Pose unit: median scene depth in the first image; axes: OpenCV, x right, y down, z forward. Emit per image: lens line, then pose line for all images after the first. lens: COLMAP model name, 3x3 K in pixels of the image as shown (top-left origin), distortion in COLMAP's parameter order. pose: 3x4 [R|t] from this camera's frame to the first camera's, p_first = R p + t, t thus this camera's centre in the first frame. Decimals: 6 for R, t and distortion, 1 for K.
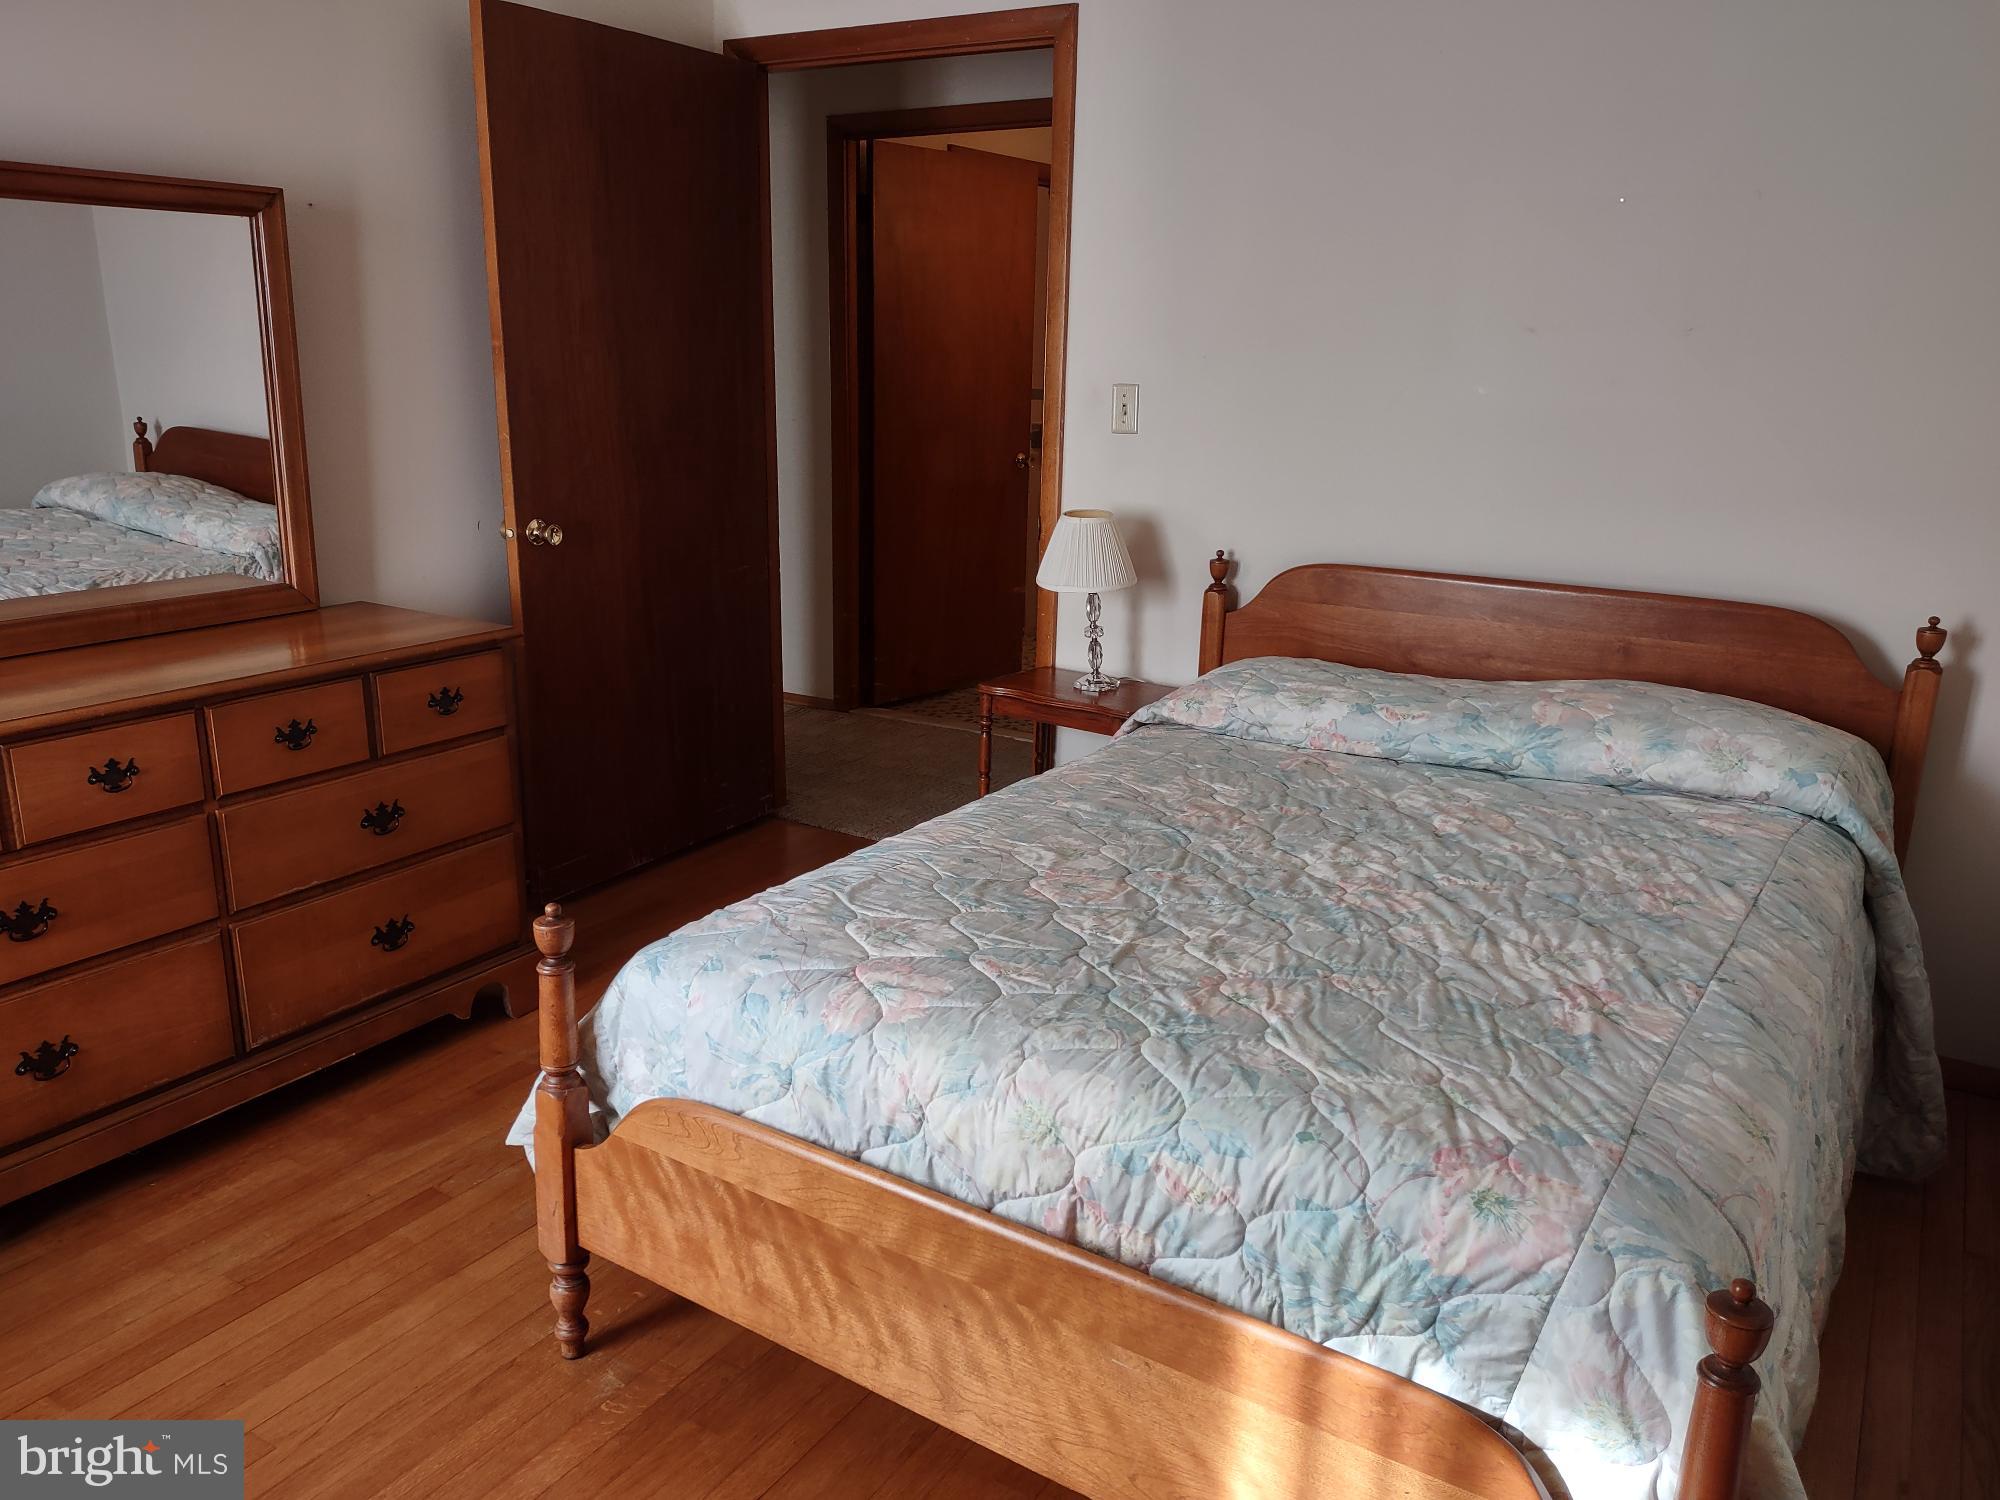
lens RADIAL K [[1489.1, 0, 981.7], [0, 1489.1, 764.0], [0, 0, 1]] dist [0.112470, -0.162007]
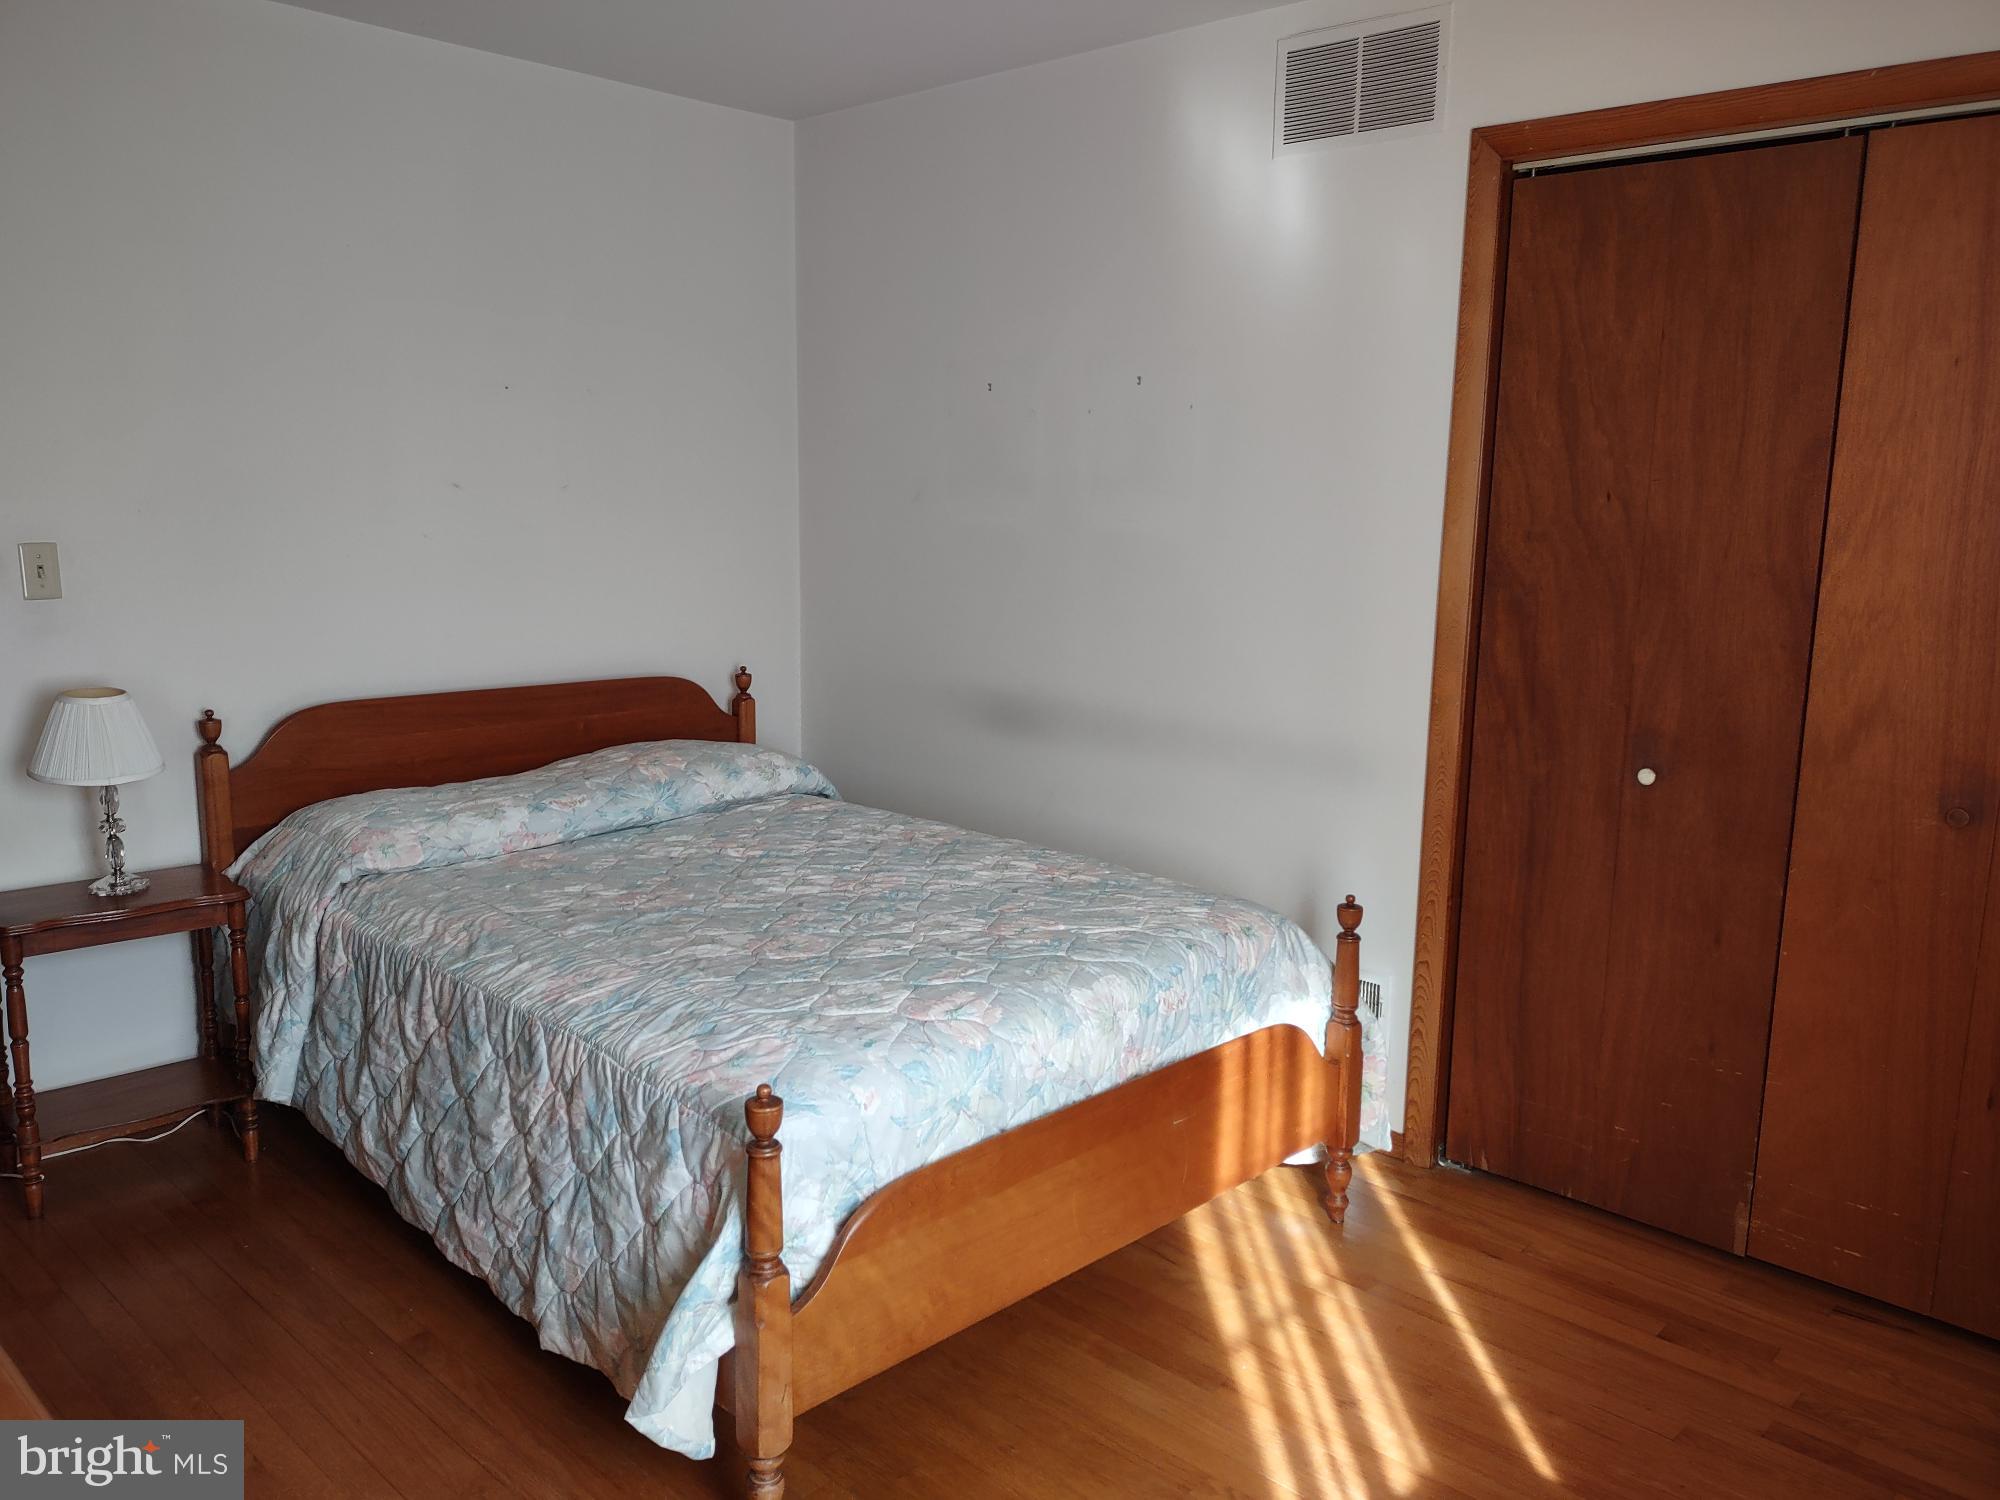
lens RADIAL K [[1489.1, 0, 981.7], [0, 1489.1, 764.0], [0, 0, 1]] dist [0.112470, -0.162007]
pose [[0.199326, -0.191709, 0.960998, -0.878208], [0.250346, 0.958097, 0.139205, -0.160786], [-0.947415, 0.212835, 0.238967, 0.429840]]
